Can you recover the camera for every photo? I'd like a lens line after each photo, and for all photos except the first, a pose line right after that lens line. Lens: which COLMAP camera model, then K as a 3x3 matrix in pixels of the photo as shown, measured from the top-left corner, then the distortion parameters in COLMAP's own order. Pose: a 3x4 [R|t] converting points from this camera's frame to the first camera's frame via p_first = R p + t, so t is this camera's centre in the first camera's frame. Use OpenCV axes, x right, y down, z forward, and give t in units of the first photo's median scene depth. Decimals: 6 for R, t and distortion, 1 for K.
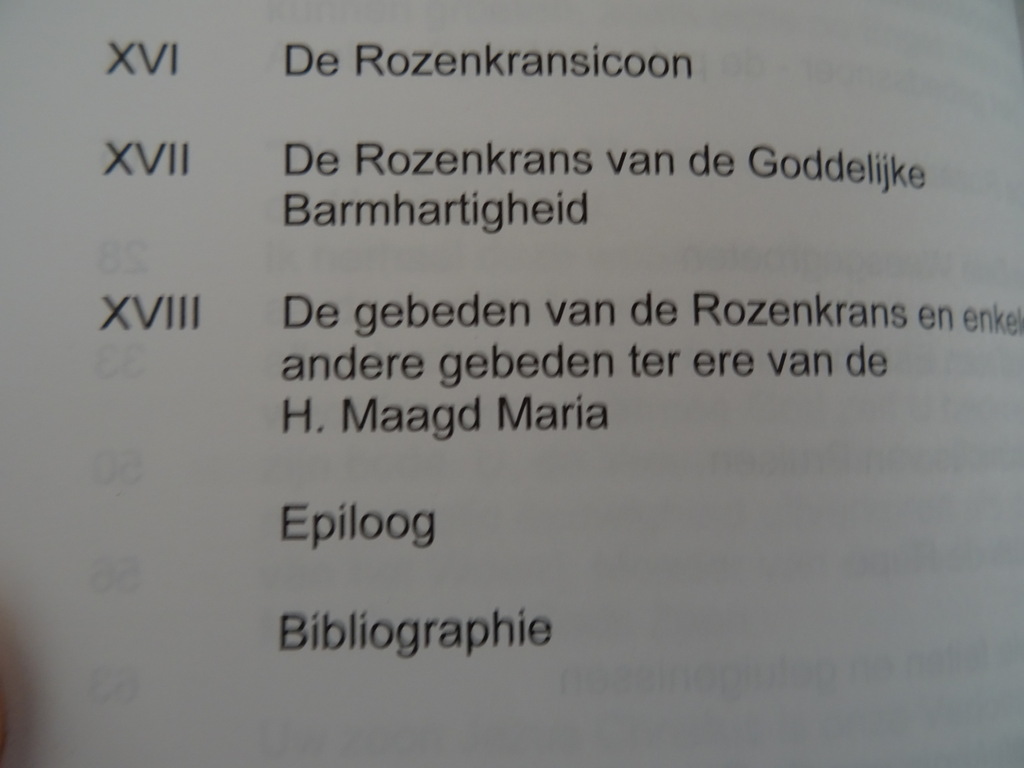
lens RADIAL K [[618.4, 0, 510.1], [0, 618.4, 383.5], [0, 0, 1]] dist [0.010602, -0.001016]
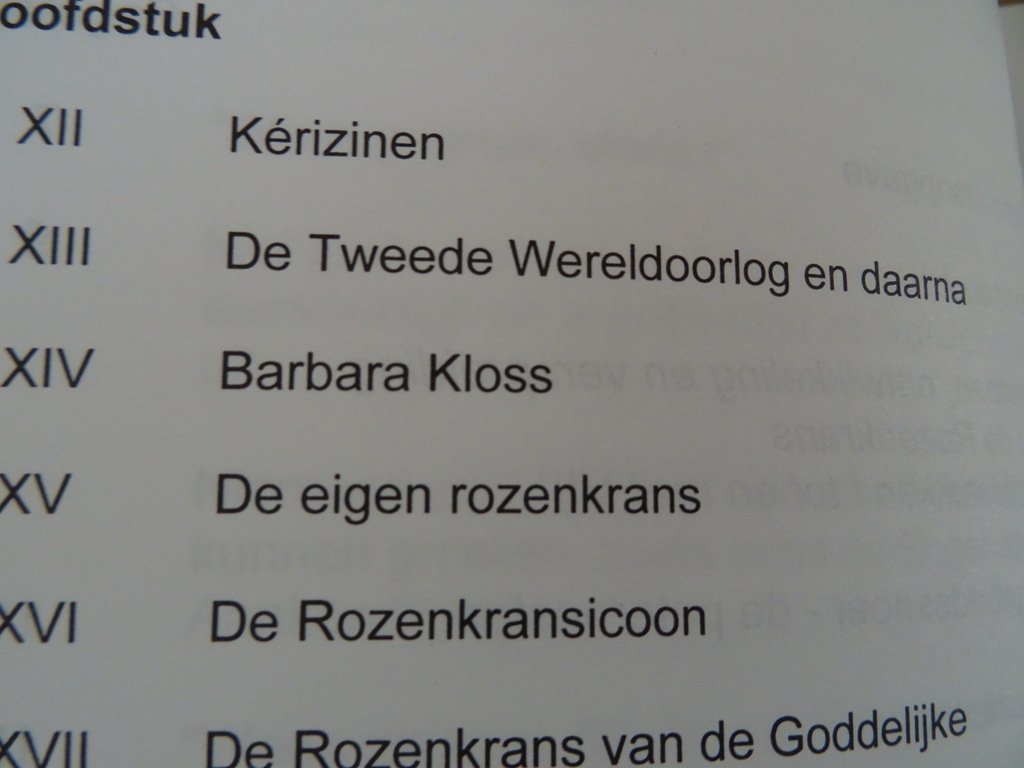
lens RADIAL K [[700.4, 0, 518.8], [0, 700.4, 314.3], [0, 0, 1]] dist [0.024356, -0.042445]
pose [[0.998547, 0.027576, 0.046293, -0.014208], [-0.026710, 0.999458, -0.019223, -0.898284], [-0.046798, 0.017958, 0.998743, 0.056838]]
